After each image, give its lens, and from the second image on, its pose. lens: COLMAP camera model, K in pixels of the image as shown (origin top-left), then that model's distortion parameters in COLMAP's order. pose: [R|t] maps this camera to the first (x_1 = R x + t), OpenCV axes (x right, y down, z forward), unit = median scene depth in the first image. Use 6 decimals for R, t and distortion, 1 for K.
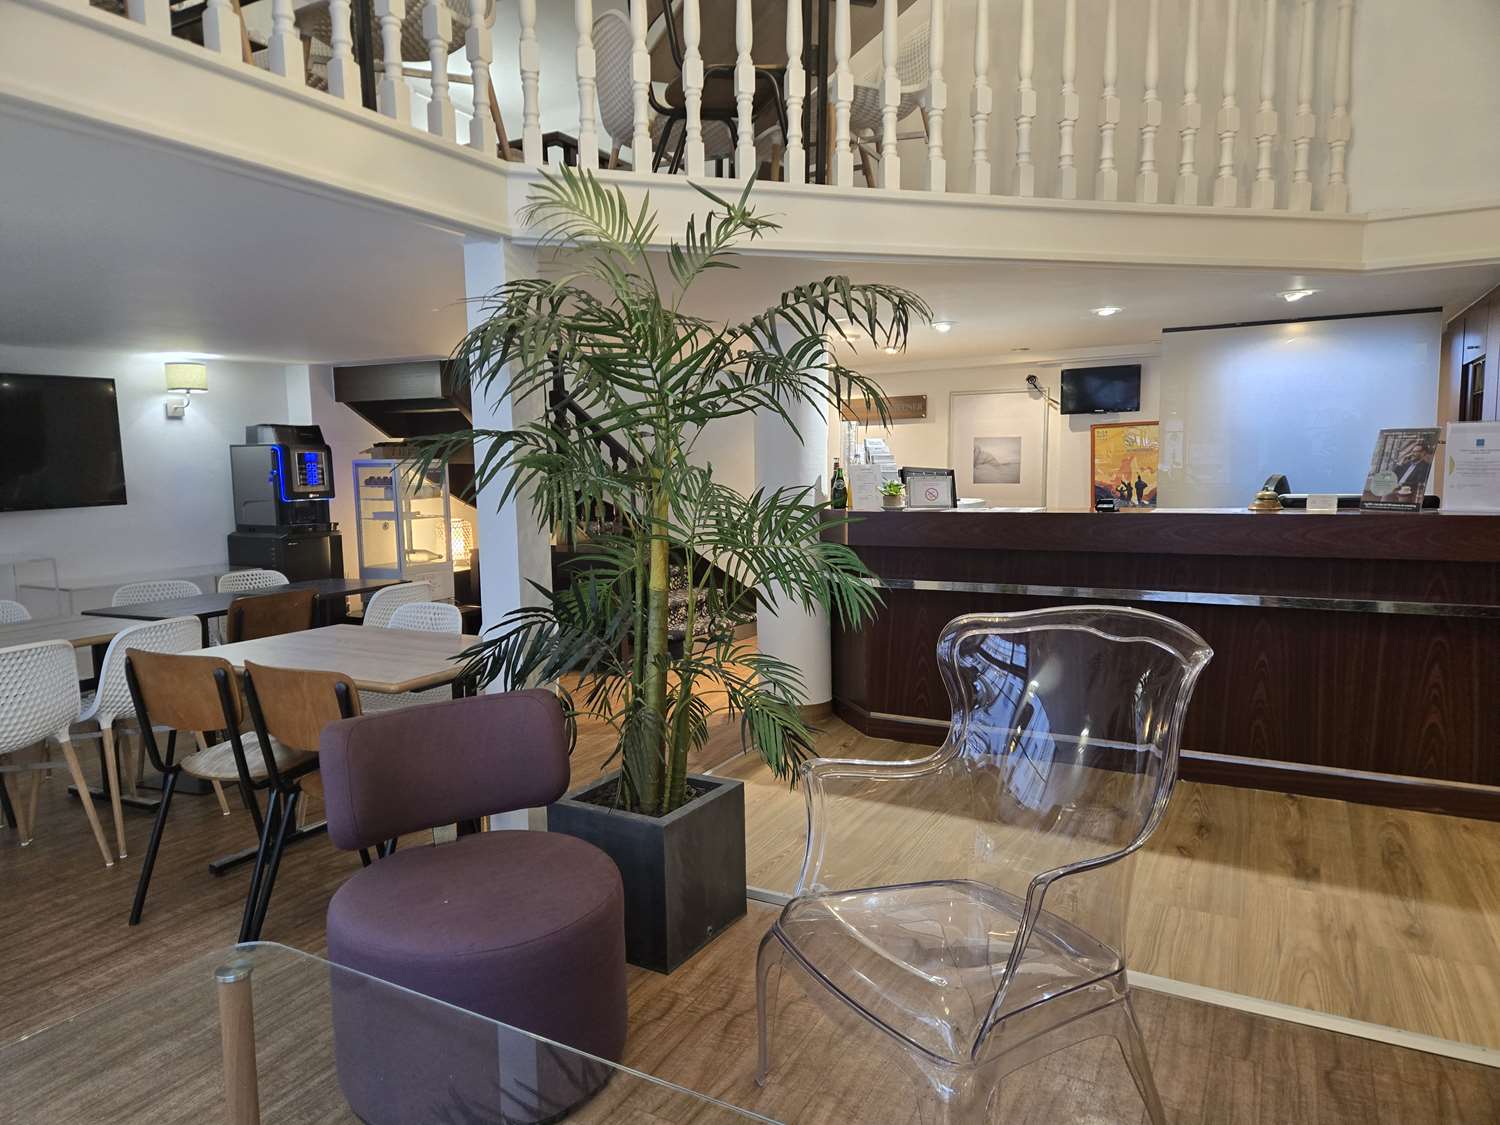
lens RADIAL K [[1003.5, 0, 719.2], [0, 1003.5, 559.1], [0, 0, 1]] dist [0.082812, -0.048896]
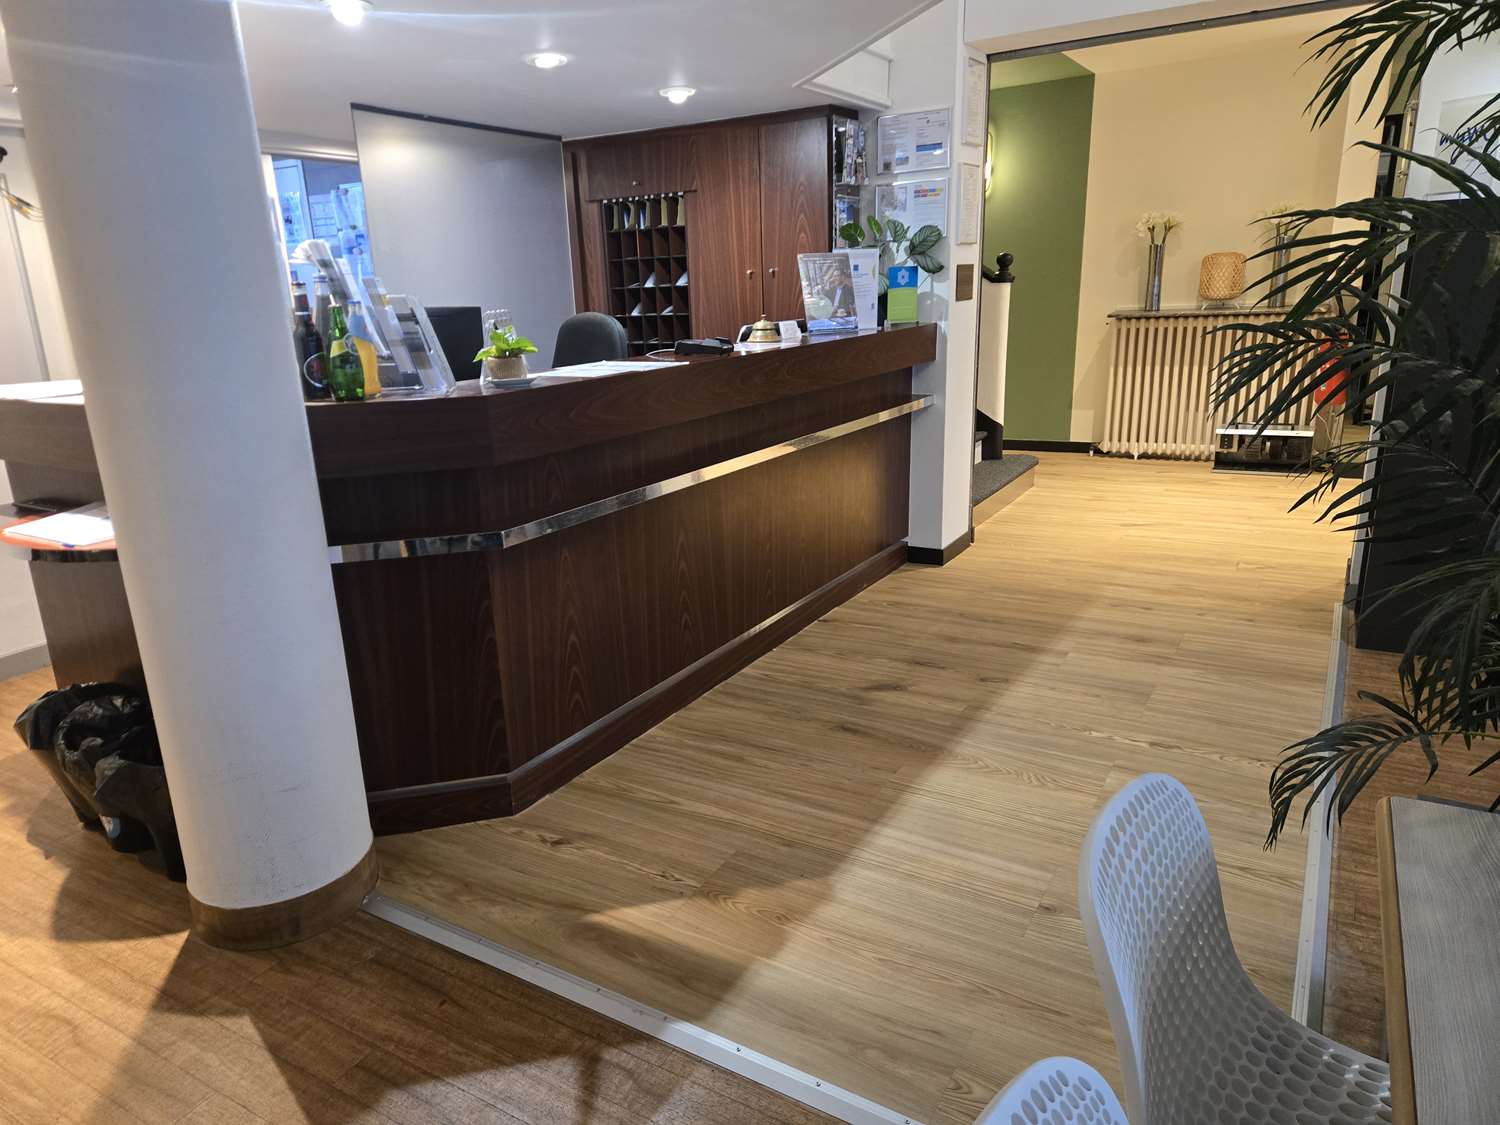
lens RADIAL K [[1000.2, 0, 692.8], [0, 1000.2, 581.2], [0, 0, 1]] dist [0.061076, -0.000532]
pose [[0.047266, -0.270414, 0.961583, -0.440253], [0.140802, 0.954851, 0.261600, -0.096657], [-0.988909, 0.123028, 0.083207, 1.108562]]
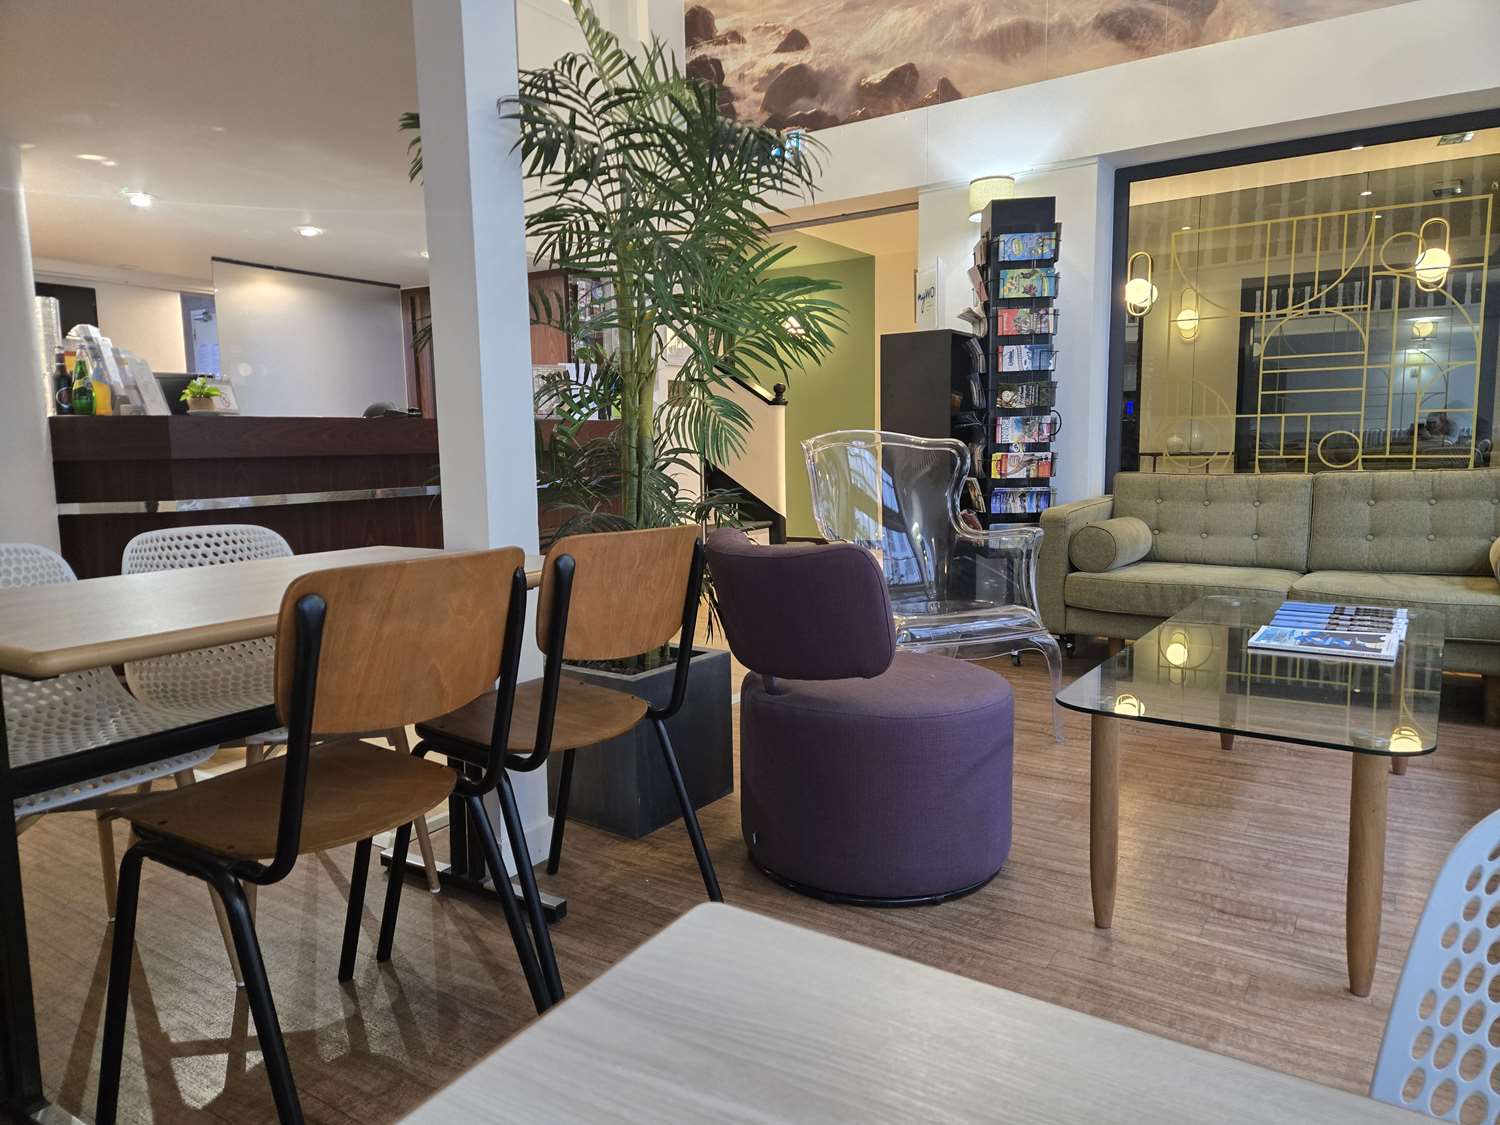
lens RADIAL K [[996.3, 0, 722.4], [0, 996.3, 549.3], [0, 0, 1]] dist [0.089319, -0.073601]
pose [[0.073774, -0.095013, 0.992739, -0.791837], [0.116029, 0.989509, 0.086082, 0.042697], [-0.990502, 0.108836, 0.084024, 0.666947]]
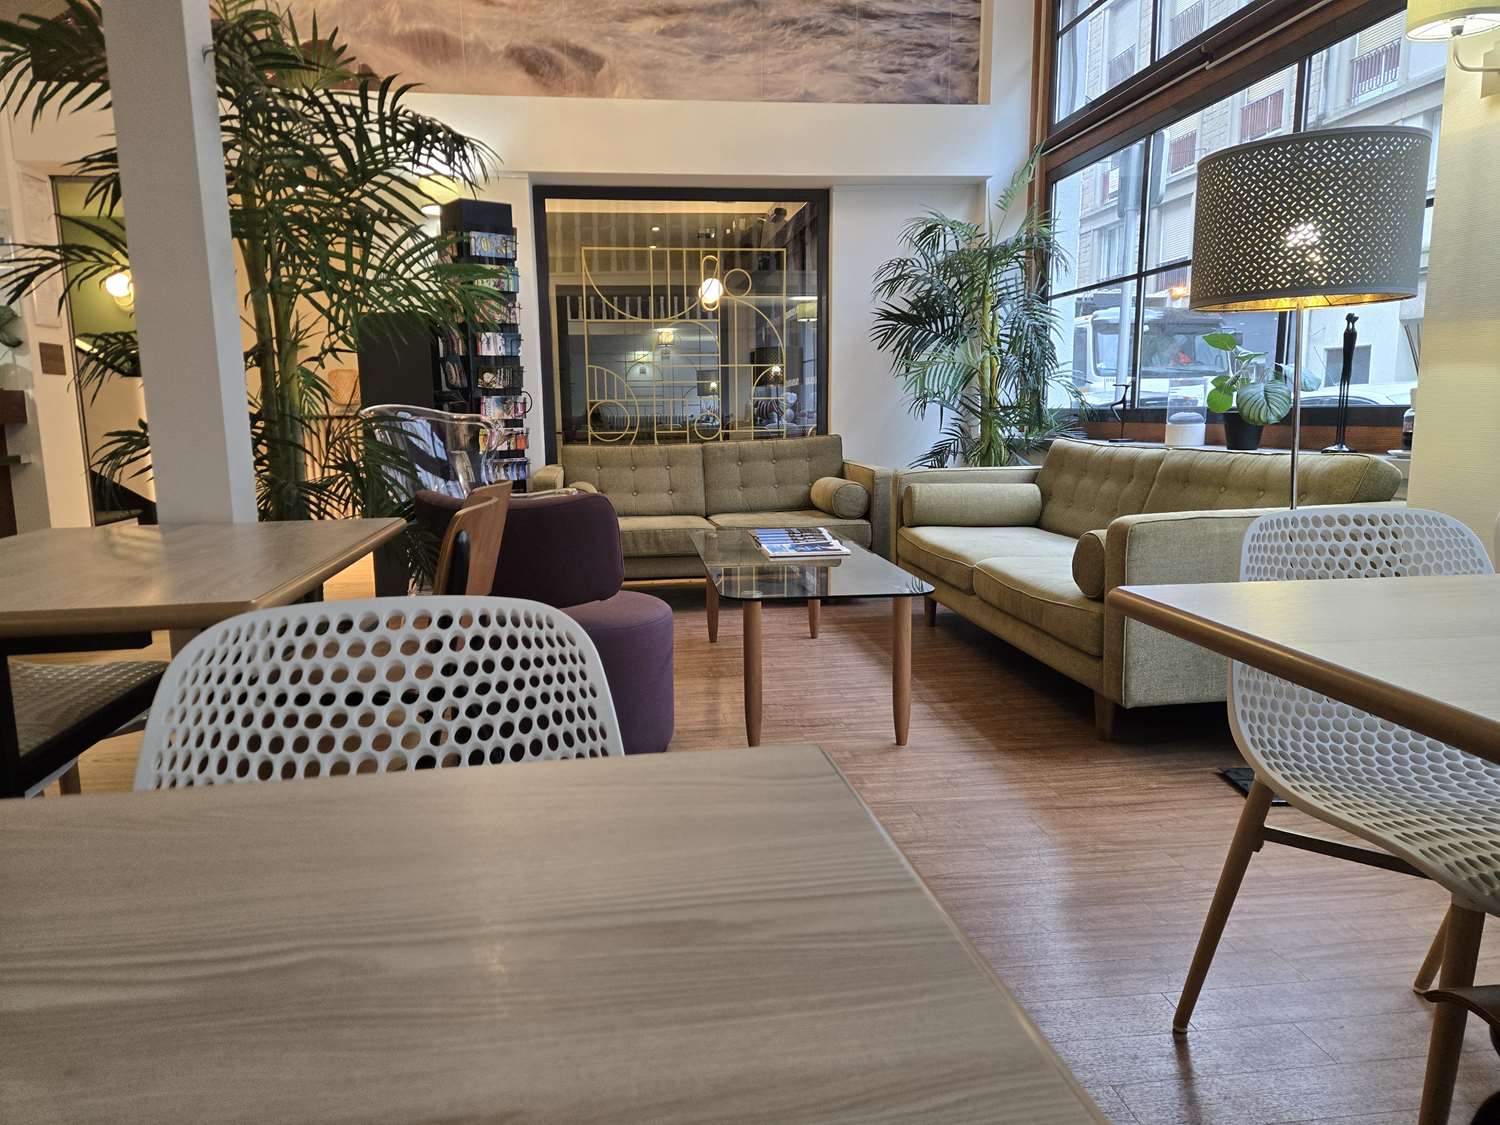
lens RADIAL K [[1003.5, 0, 719.2], [0, 1003.5, 559.1], [0, 0, 1]] dist [0.082812, -0.048896]
pose [[-0.595523, -0.092469, 0.797999, -0.847670], [0.105240, 0.975812, 0.191611, 0.016021], [-0.796415, 0.198091, -0.571387, 0.976616]]
